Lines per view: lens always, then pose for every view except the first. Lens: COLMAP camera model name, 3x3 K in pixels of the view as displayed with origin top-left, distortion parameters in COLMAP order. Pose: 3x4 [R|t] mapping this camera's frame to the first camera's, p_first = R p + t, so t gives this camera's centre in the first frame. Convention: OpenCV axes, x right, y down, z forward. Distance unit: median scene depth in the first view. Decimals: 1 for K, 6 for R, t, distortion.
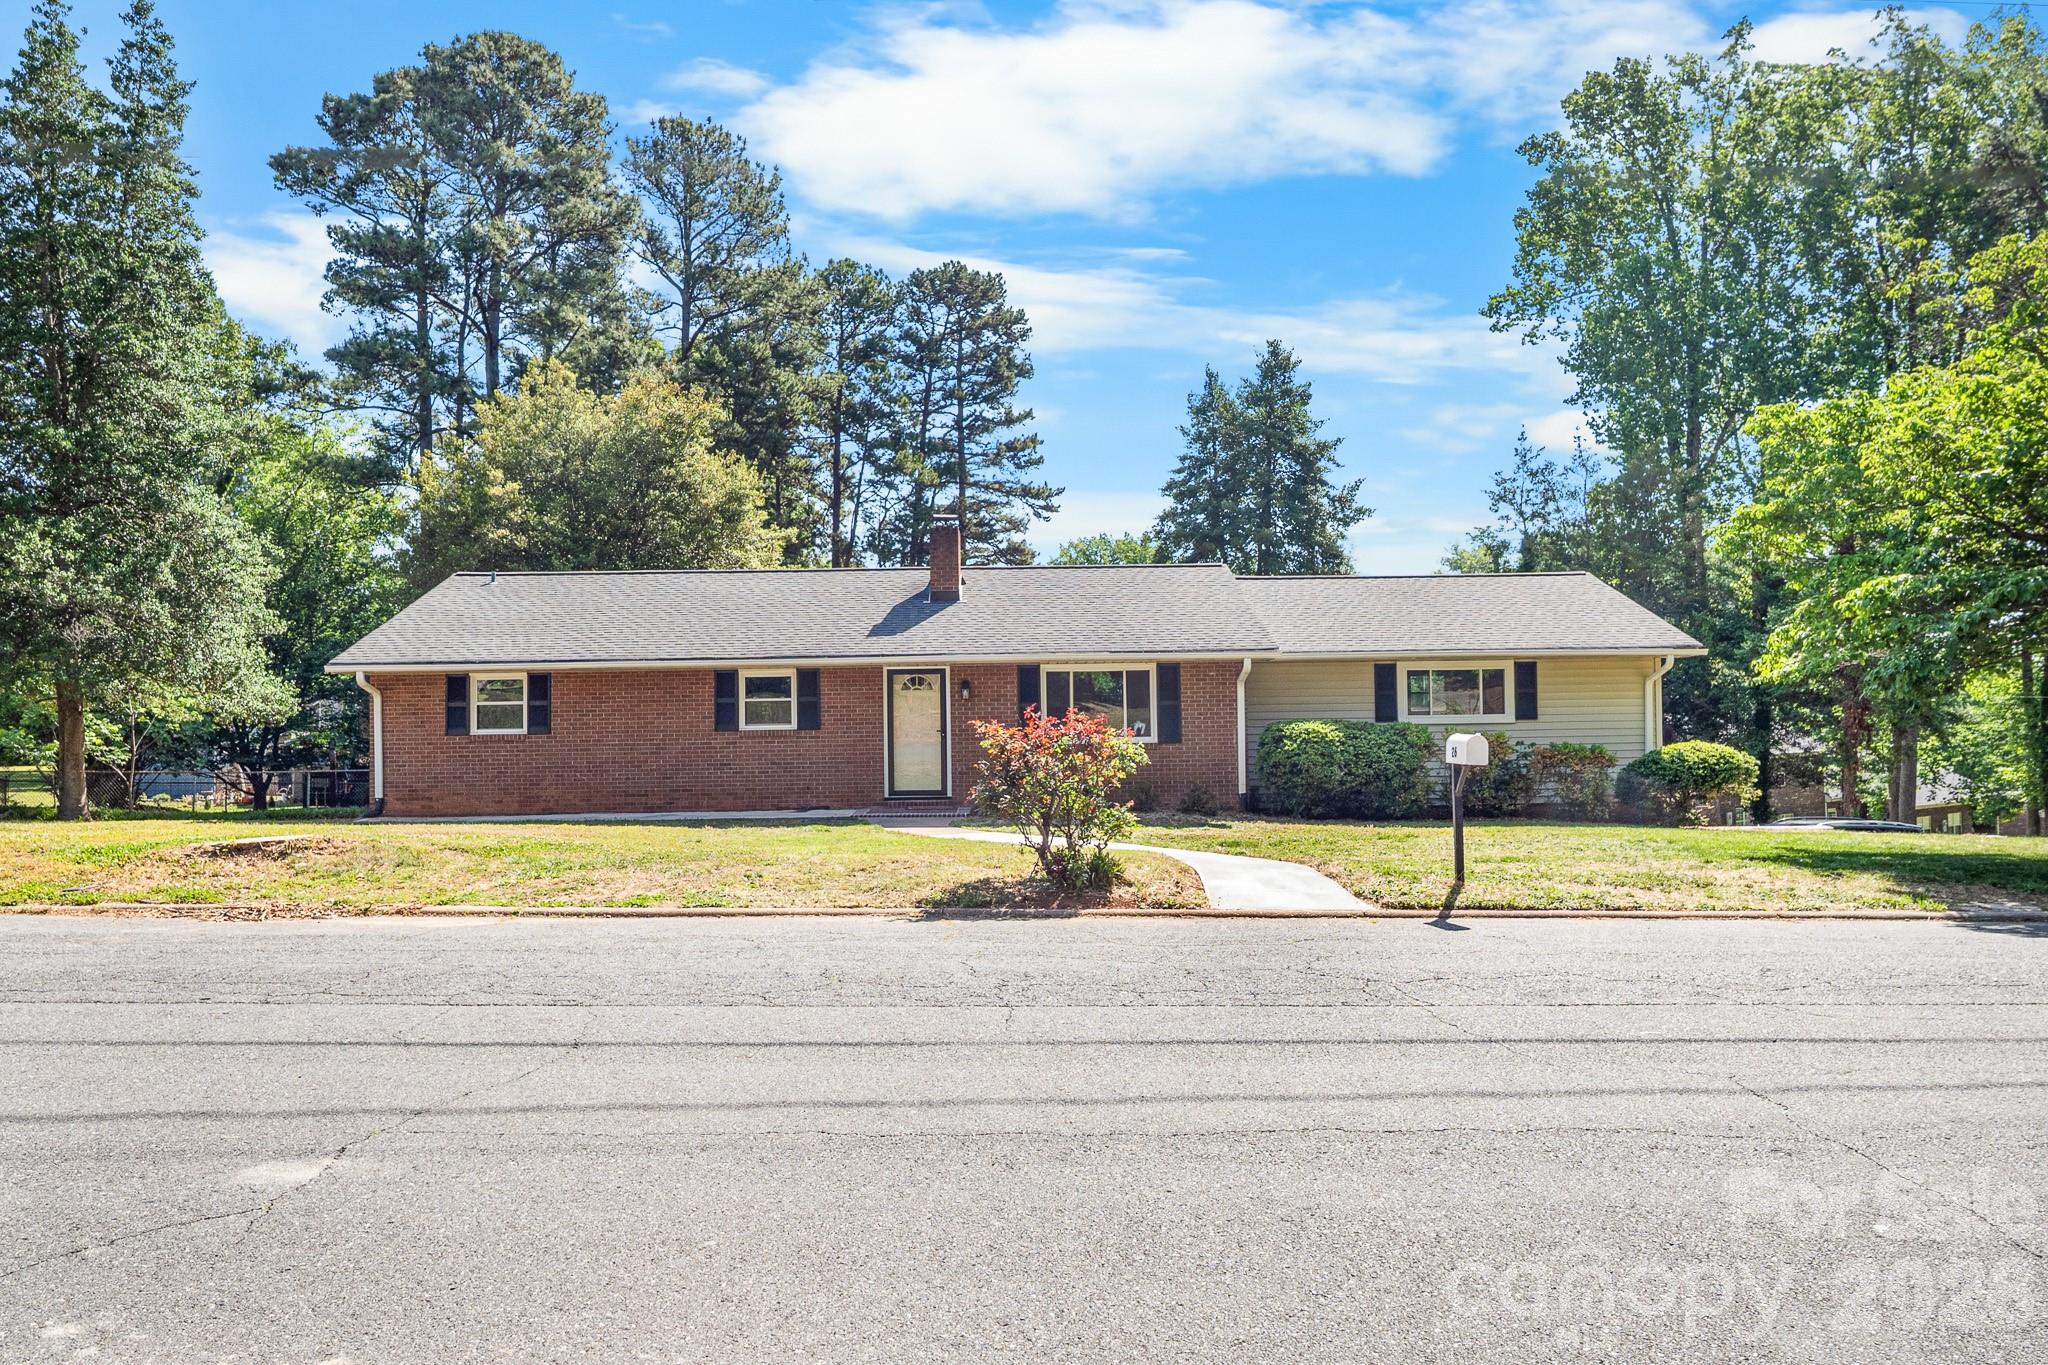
lens RADIAL K [[898.9, 0, 1039.6], [0, 898.9, 678.1], [0, 0, 1]] dist [-0.009504, 0.000715]
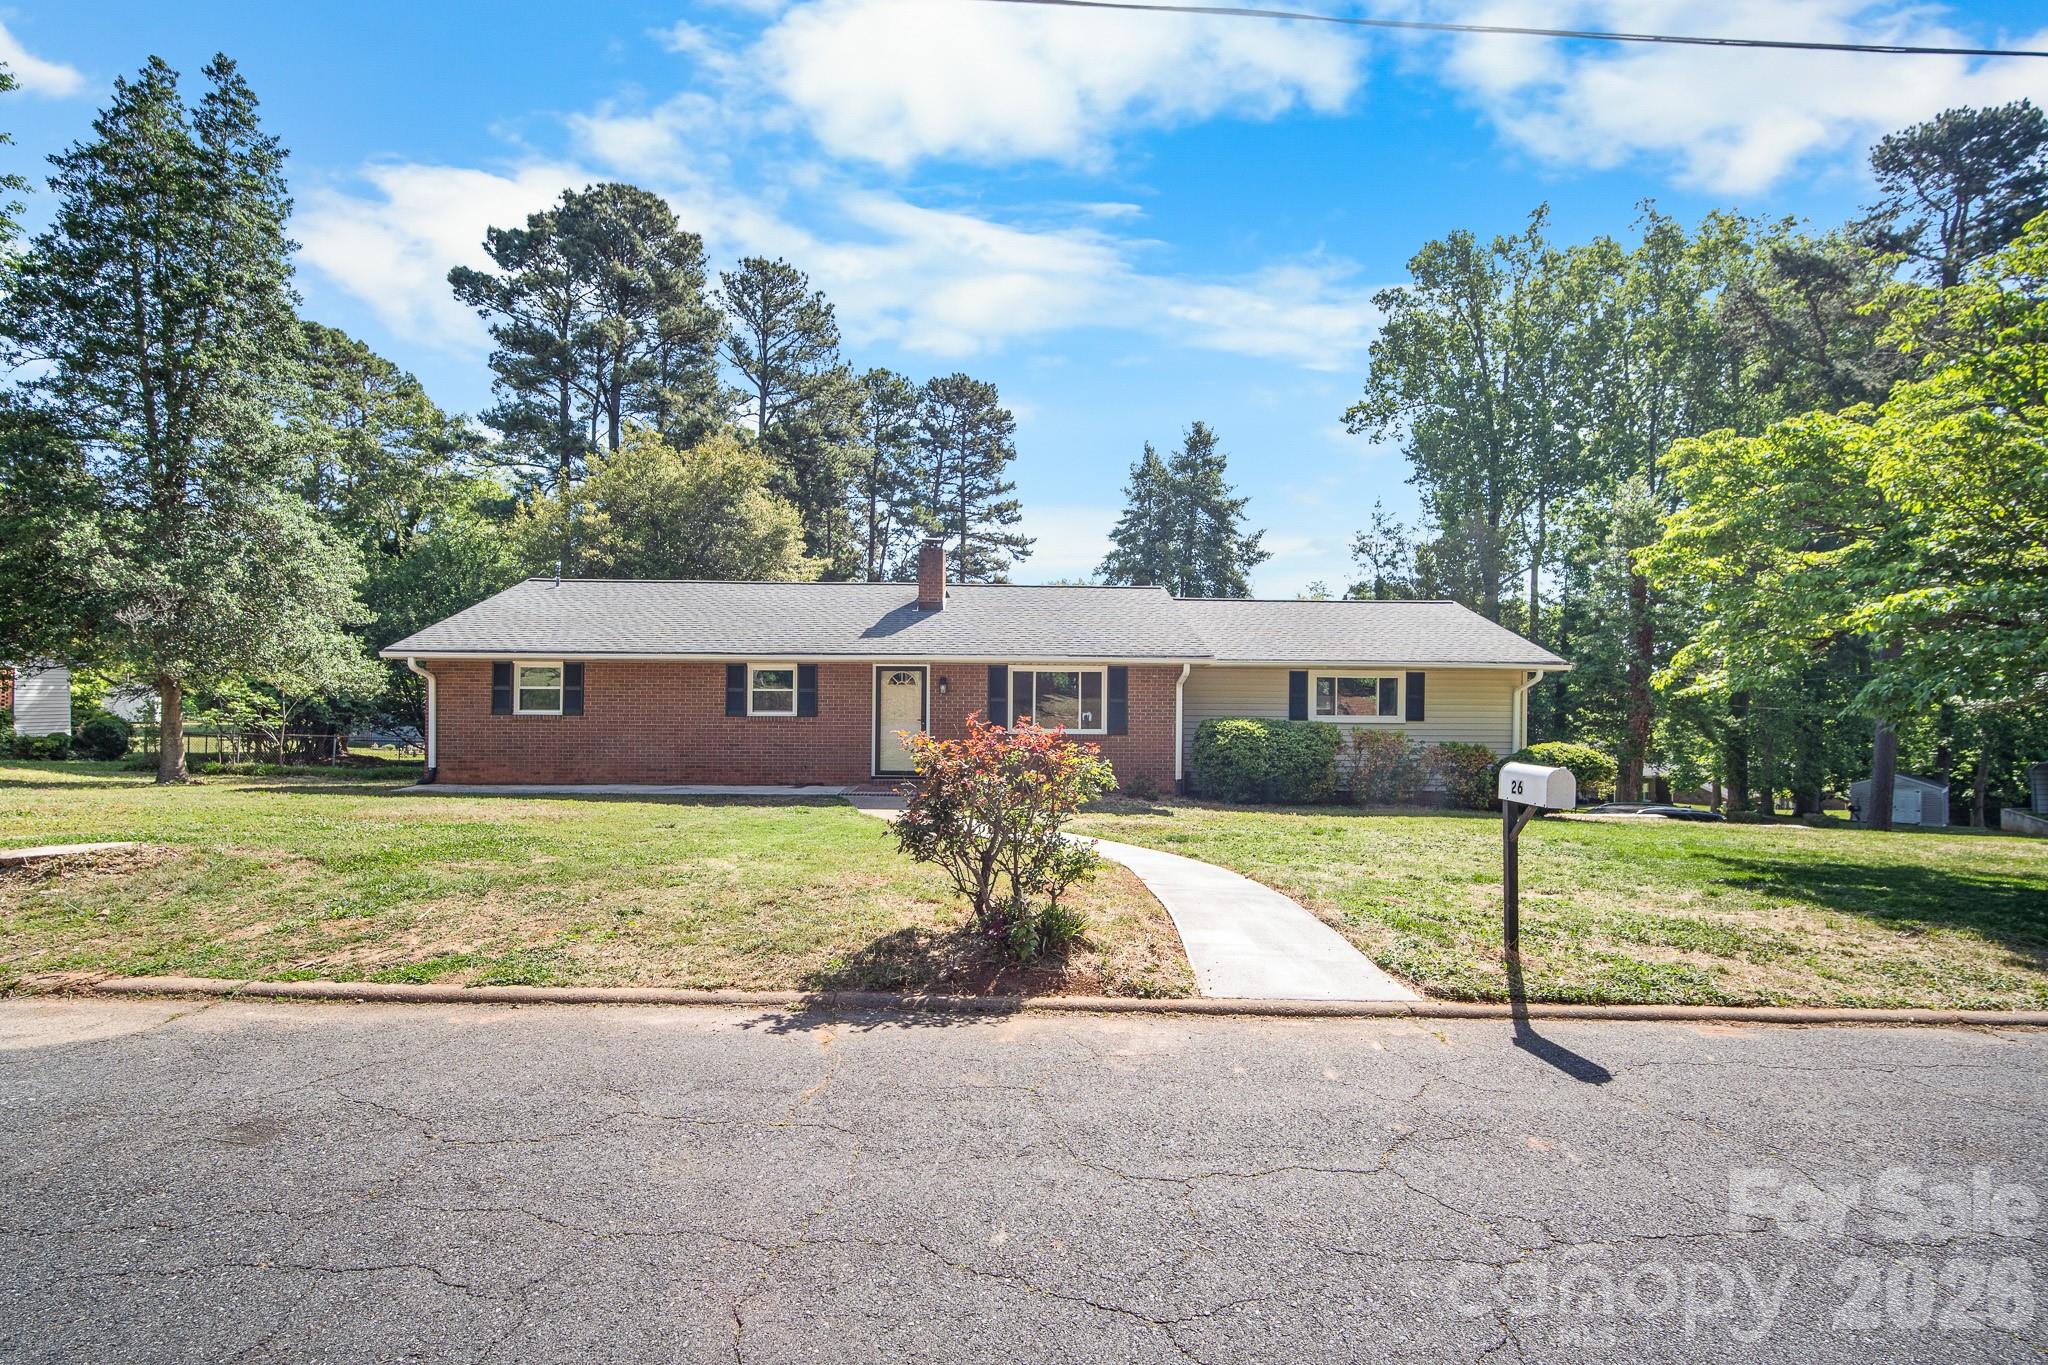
lens RADIAL K [[898.9, 0, 1010.4], [0, 898.9, 683.0], [0, 0, 1]] dist [-0.009504, 0.000715]
pose [[0.999642, 0.023023, 0.013627, -0.020926], [-0.023111, 0.999713, 0.006289, 0.001463], [-0.013478, -0.006602, 0.999887, -0.305072]]
